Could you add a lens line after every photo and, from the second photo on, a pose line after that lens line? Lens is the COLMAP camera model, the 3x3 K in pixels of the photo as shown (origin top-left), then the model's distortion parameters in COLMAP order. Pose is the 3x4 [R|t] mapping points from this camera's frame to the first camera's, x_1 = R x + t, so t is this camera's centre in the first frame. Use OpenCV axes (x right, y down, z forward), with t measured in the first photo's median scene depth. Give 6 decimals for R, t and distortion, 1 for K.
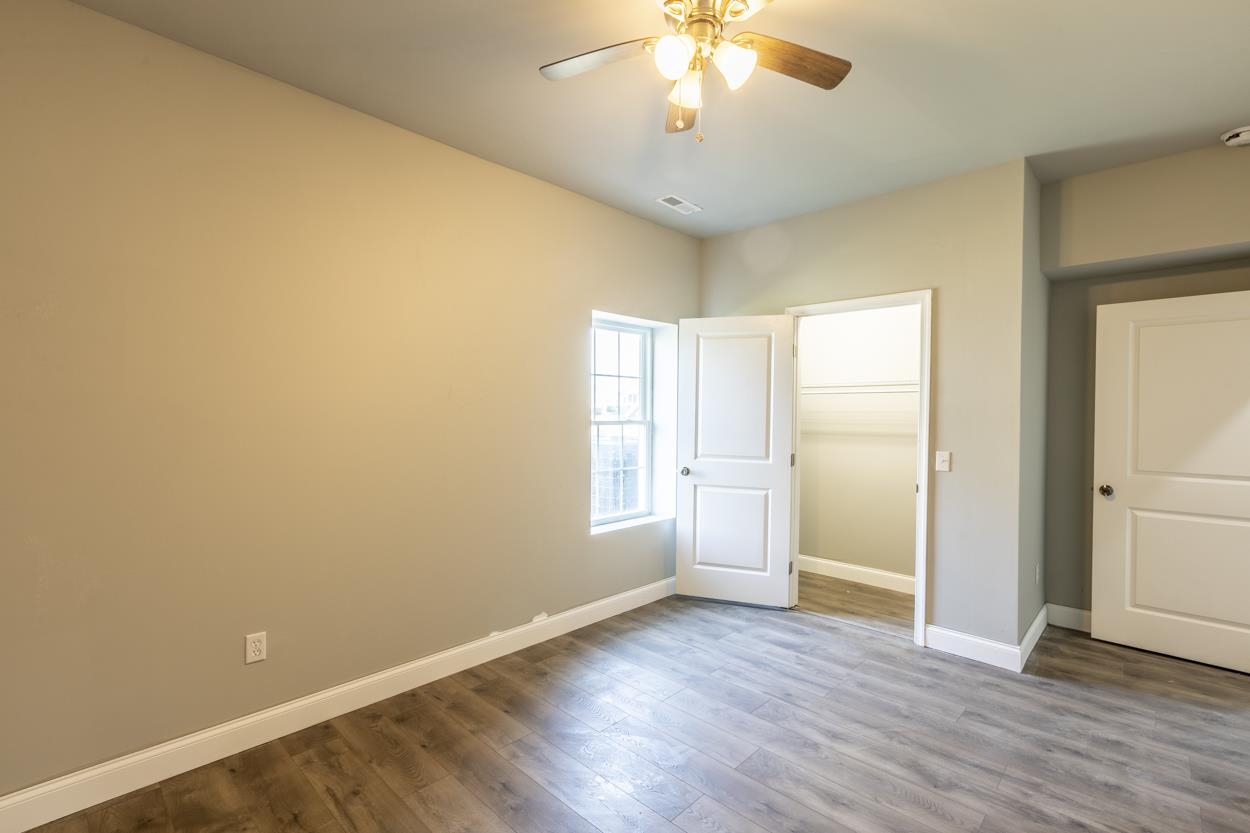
lens RADIAL K [[559.5, 0, 625.6], [0, 559.5, 419.1], [0, 0, 1]] dist [0.002142, -0.000228]
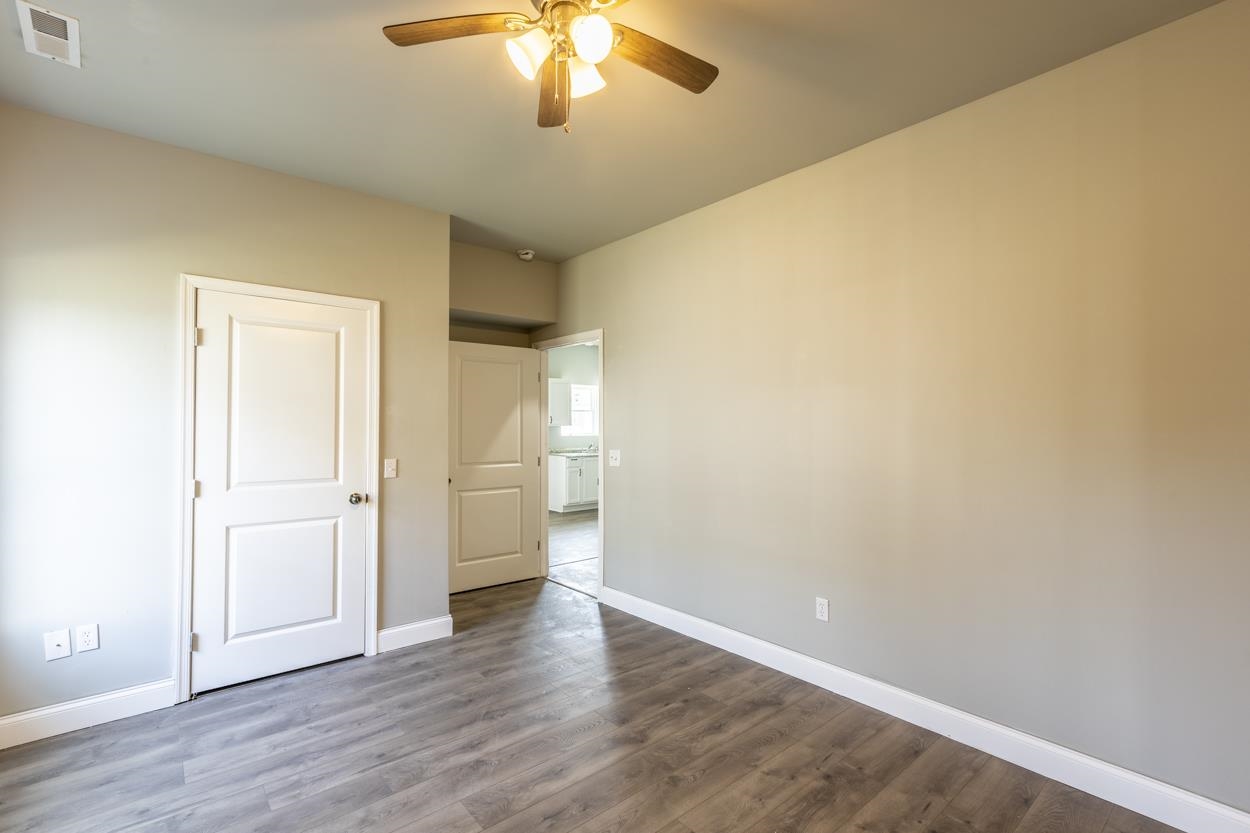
lens RADIAL K [[559.5, 0, 625.6], [0, 559.5, 419.1], [0, 0, 1]] dist [0.002142, -0.000228]
pose [[0.107288, 0.005246, 0.994214, -0.467032], [0.019976, 0.999773, -0.007431, 0.000141], [-0.994027, 0.020658, 0.107159, 0.488566]]
